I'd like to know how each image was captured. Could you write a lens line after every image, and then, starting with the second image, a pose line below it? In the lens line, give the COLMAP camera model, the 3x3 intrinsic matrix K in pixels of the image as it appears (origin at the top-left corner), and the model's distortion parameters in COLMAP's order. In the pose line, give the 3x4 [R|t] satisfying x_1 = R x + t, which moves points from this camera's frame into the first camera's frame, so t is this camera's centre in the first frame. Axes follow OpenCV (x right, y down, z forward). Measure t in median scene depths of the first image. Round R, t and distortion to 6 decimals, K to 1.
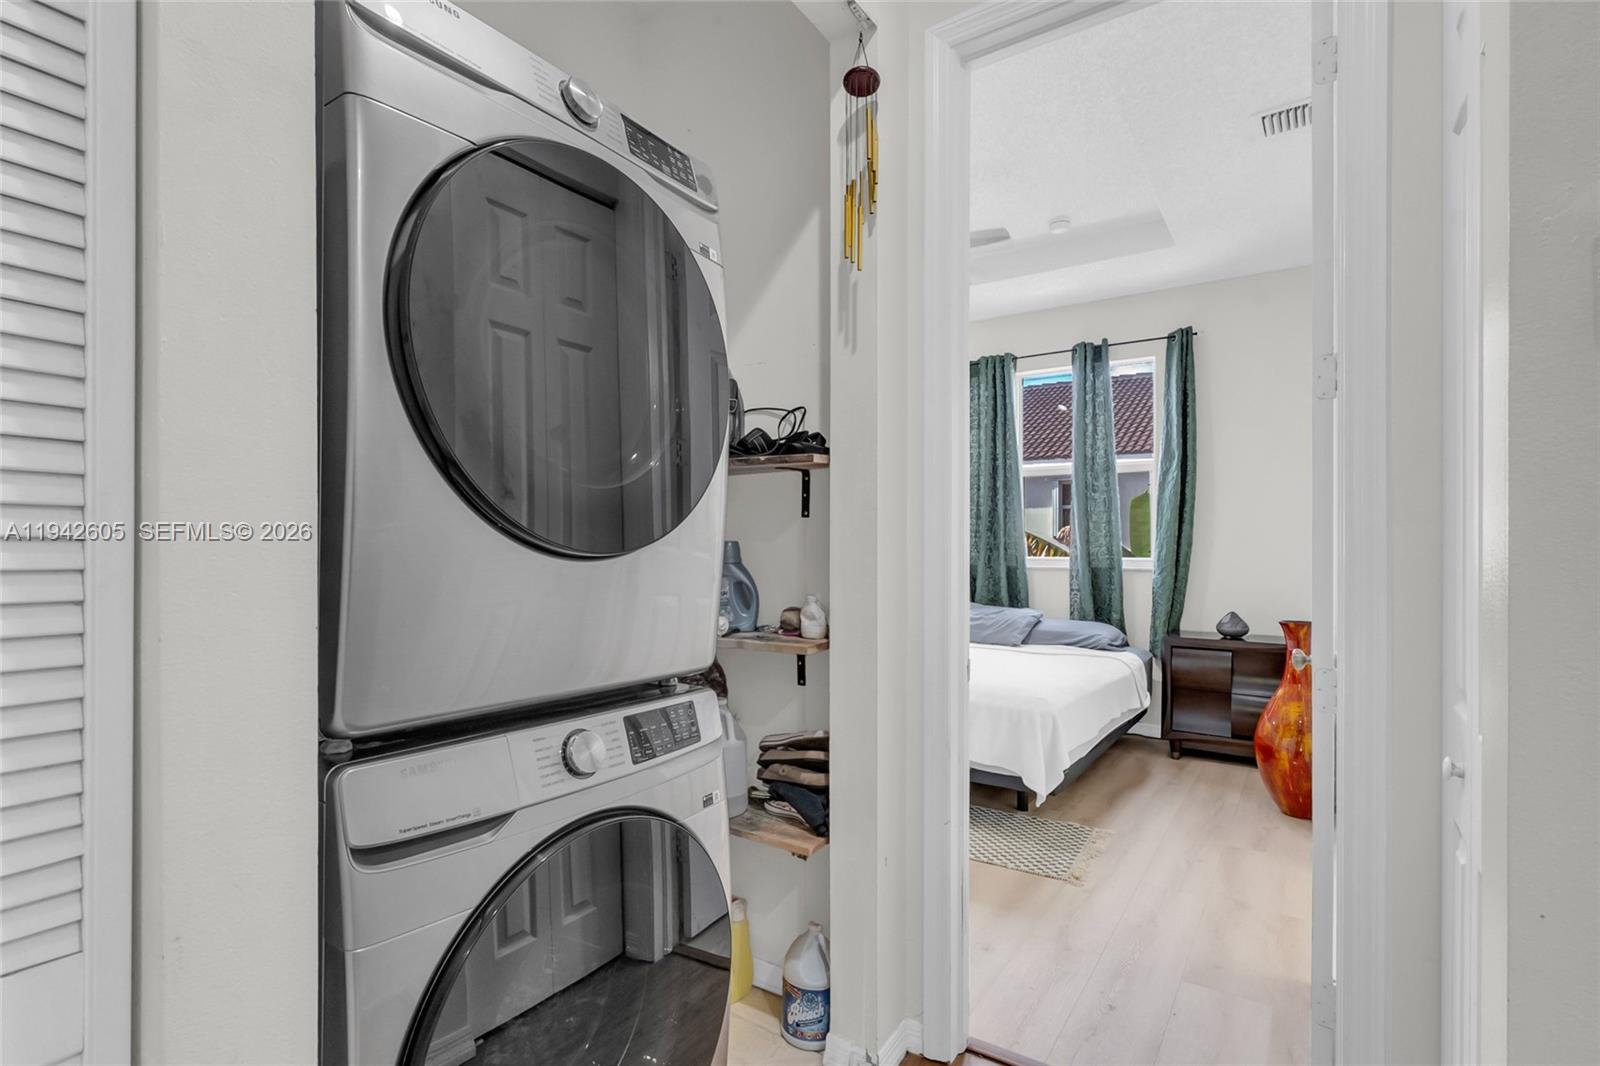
lens RADIAL K [[766.8, 0, 801.1], [0, 766.8, 543.2], [0, 0, 1]] dist [-0.001828, -0.000583]
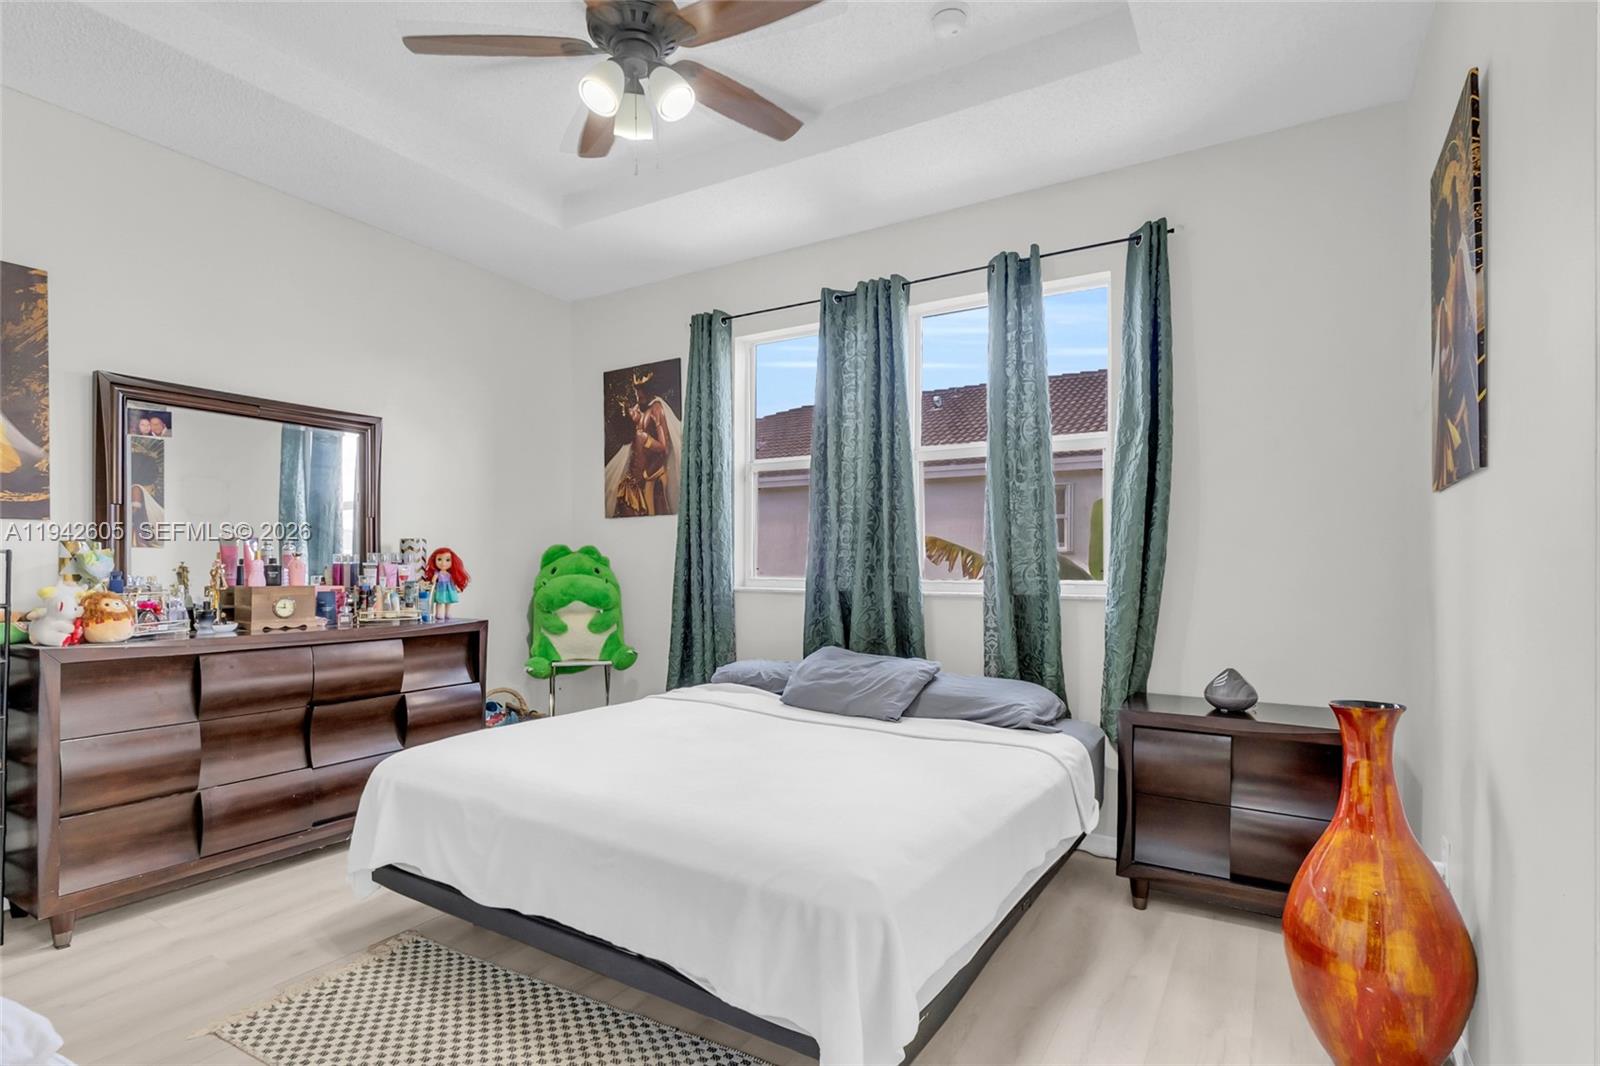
lens RADIAL K [[766.8, 0, 805.3], [0, 766.8, 564.5], [0, 0, 1]] dist [-0.001828, -0.000583]
pose [[0.999183, -0.000835, 0.040396, 0.180128], [0.000665, 0.999991, 0.004205, 0.002523], [-0.040399, -0.004175, 0.999175, 0.365467]]
